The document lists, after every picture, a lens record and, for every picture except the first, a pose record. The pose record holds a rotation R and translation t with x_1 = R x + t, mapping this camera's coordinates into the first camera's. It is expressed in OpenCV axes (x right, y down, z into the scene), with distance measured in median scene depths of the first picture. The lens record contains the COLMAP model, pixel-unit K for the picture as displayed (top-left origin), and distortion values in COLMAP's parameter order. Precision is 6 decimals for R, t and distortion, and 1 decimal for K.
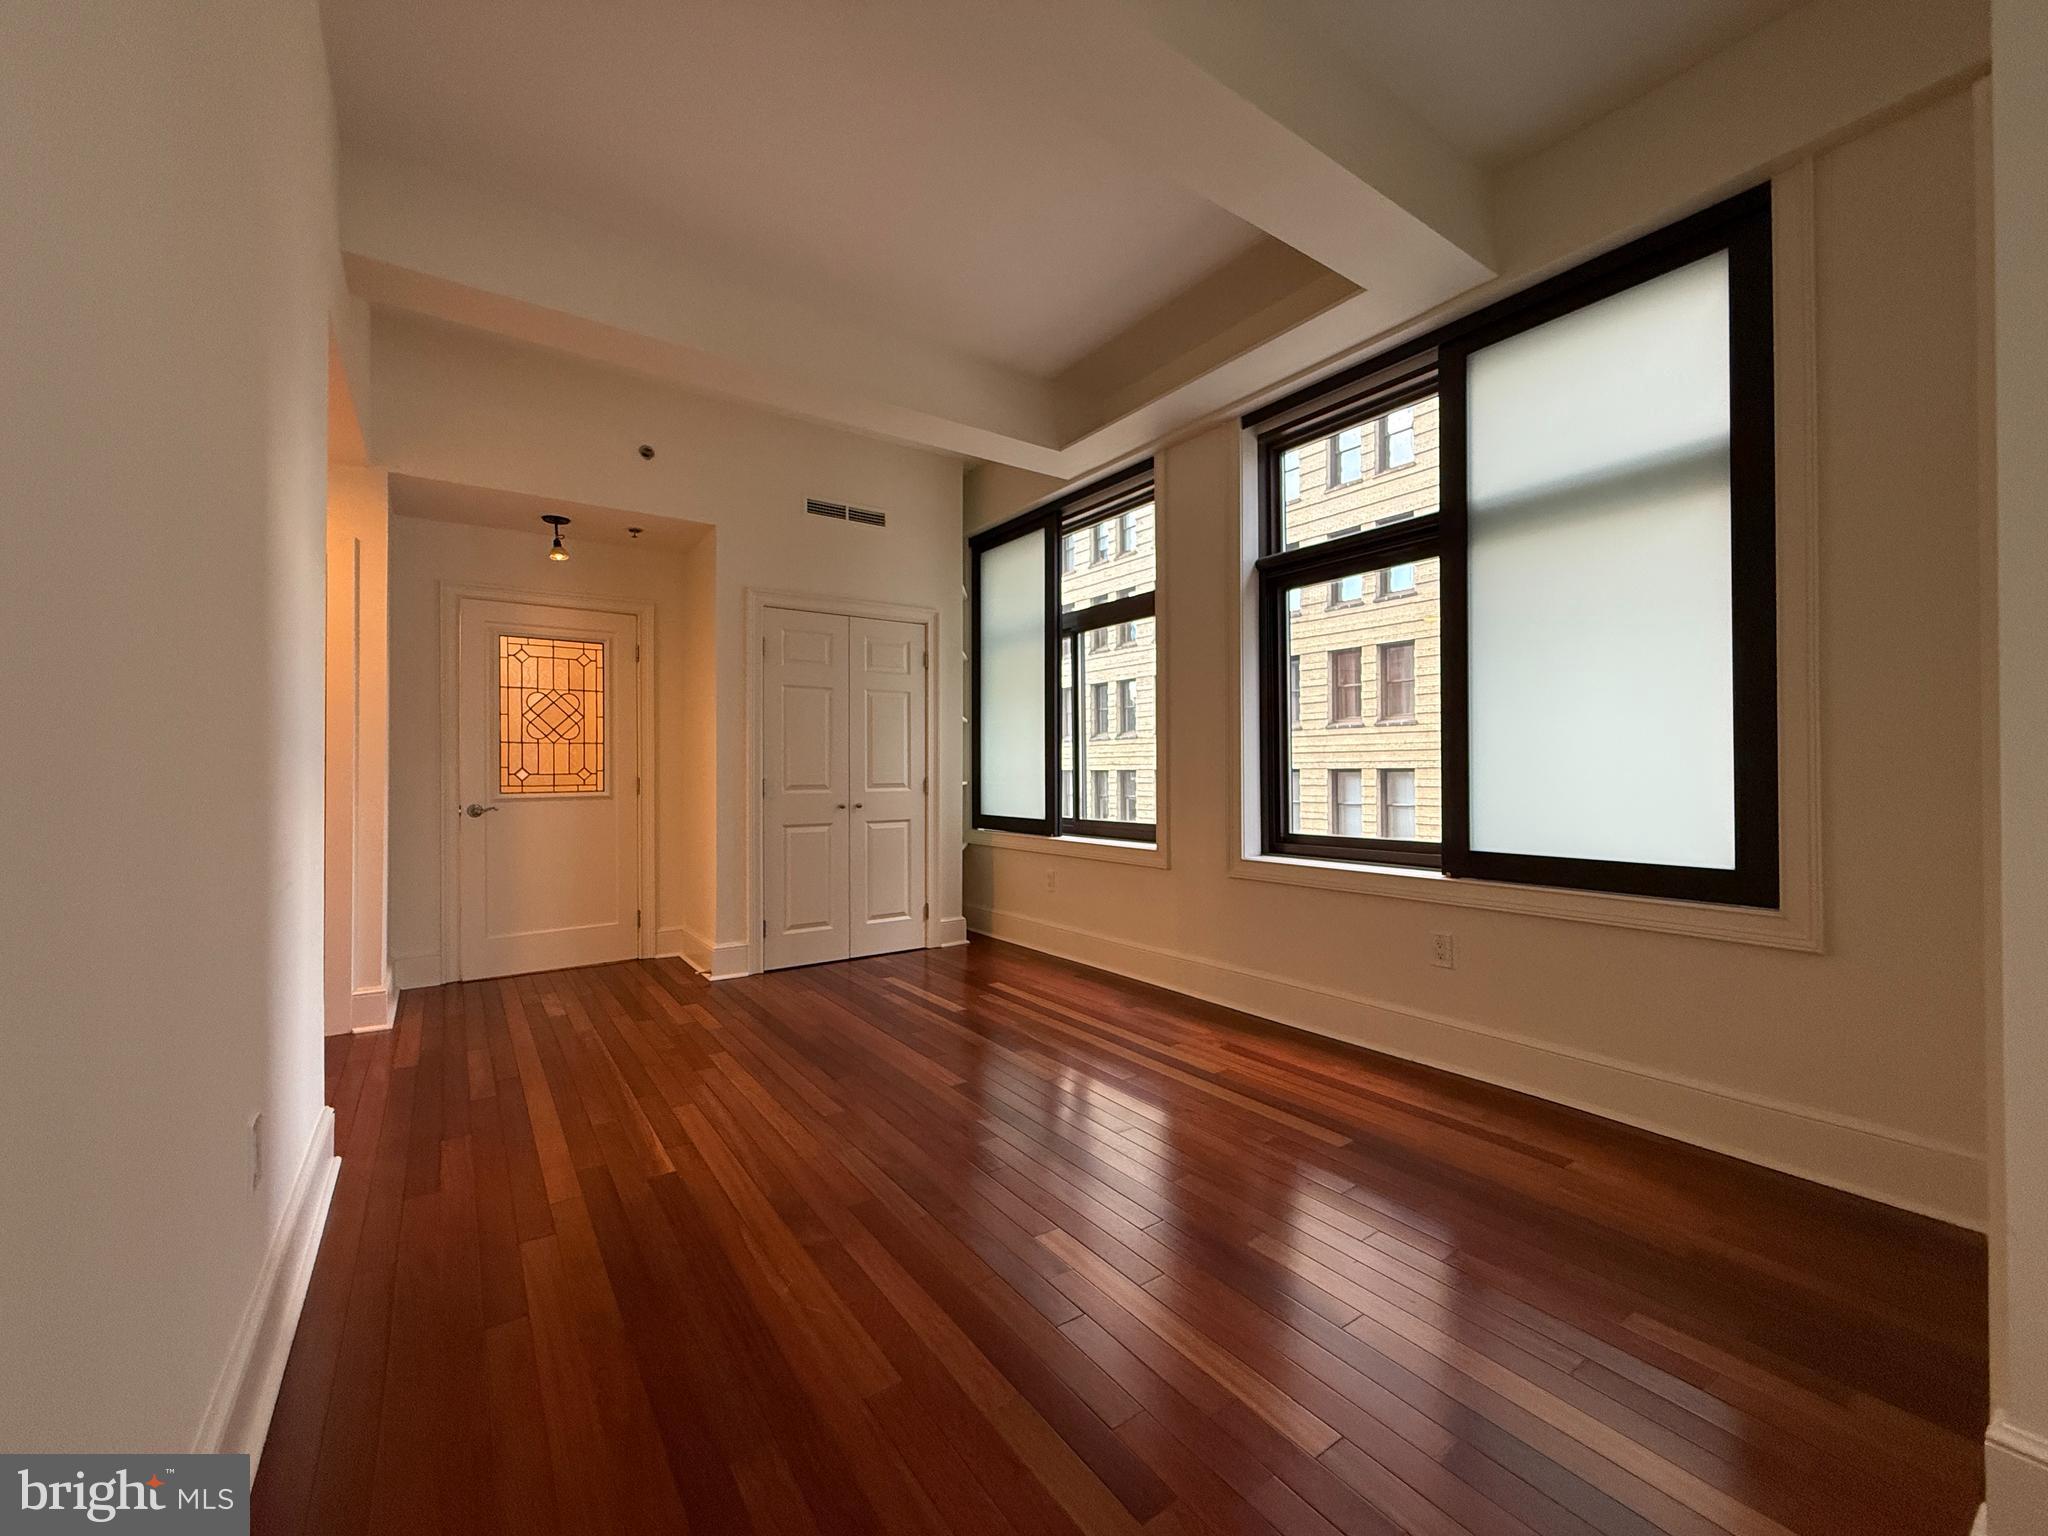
lens RADIAL K [[819.1, 0, 1014.2], [0, 819.1, 768.5], [0, 0, 1]] dist [0.000550, -0.000662]
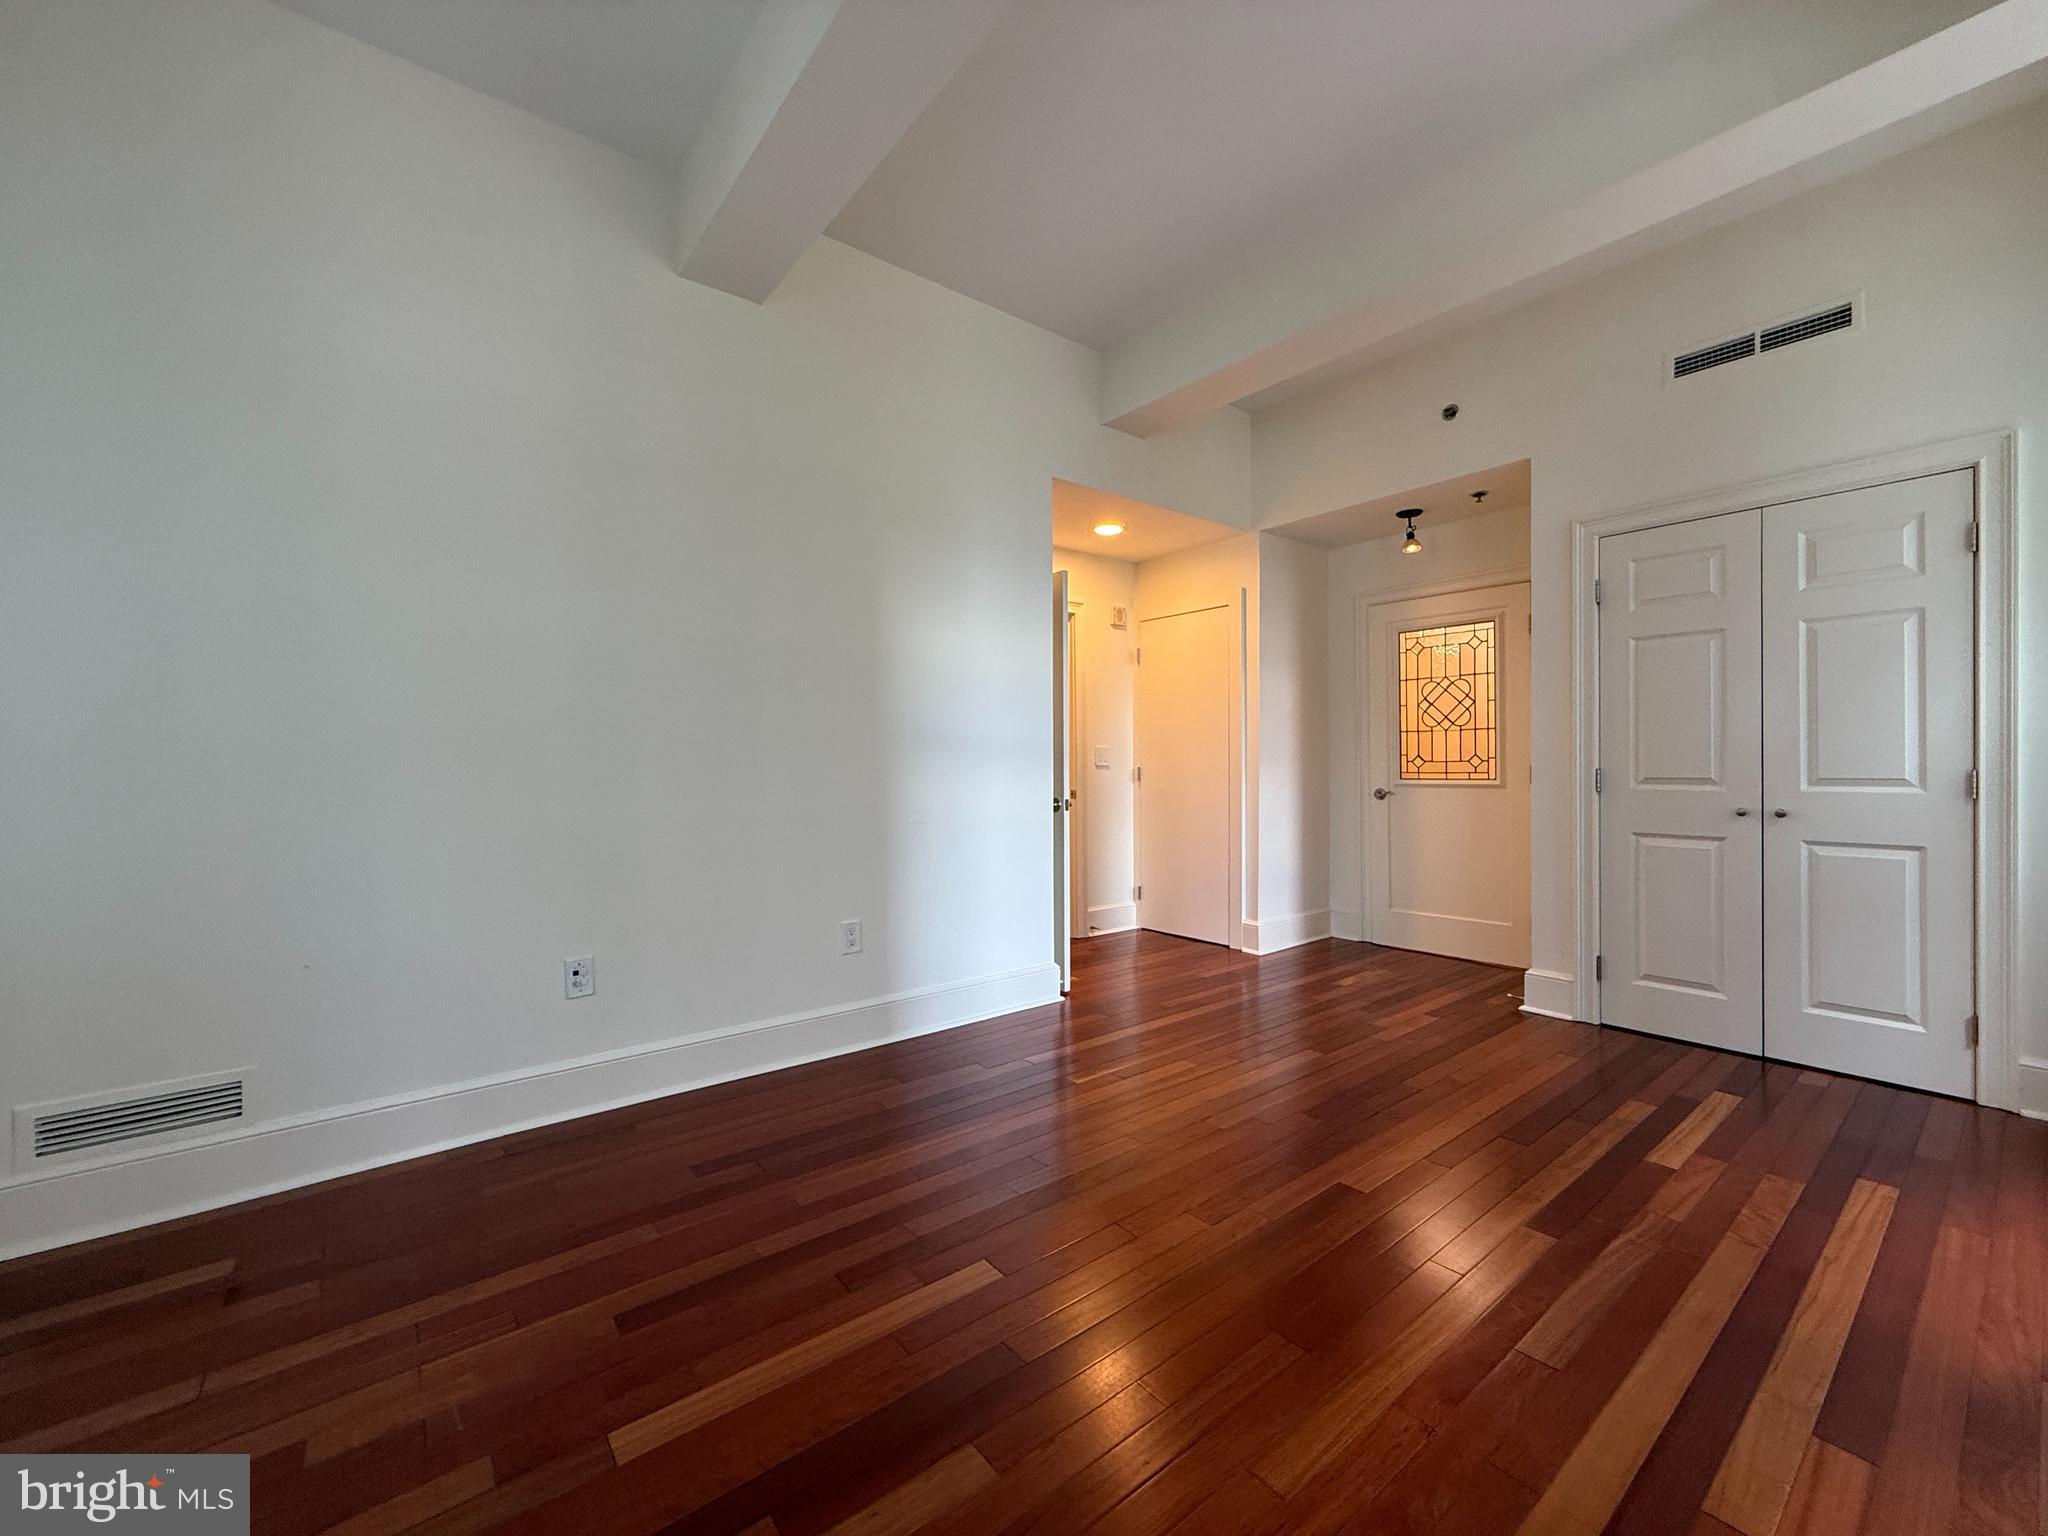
lens RADIAL K [[819.1, 0, 1014.2], [0, 819.1, 768.5], [0, 0, 1]] dist [0.000550, -0.000662]
pose [[0.054684, 0.010767, -0.998446, 0.405547], [0.010945, 0.999875, 0.011382, -0.001633], [0.998444, -0.011550, 0.054560, 0.413795]]
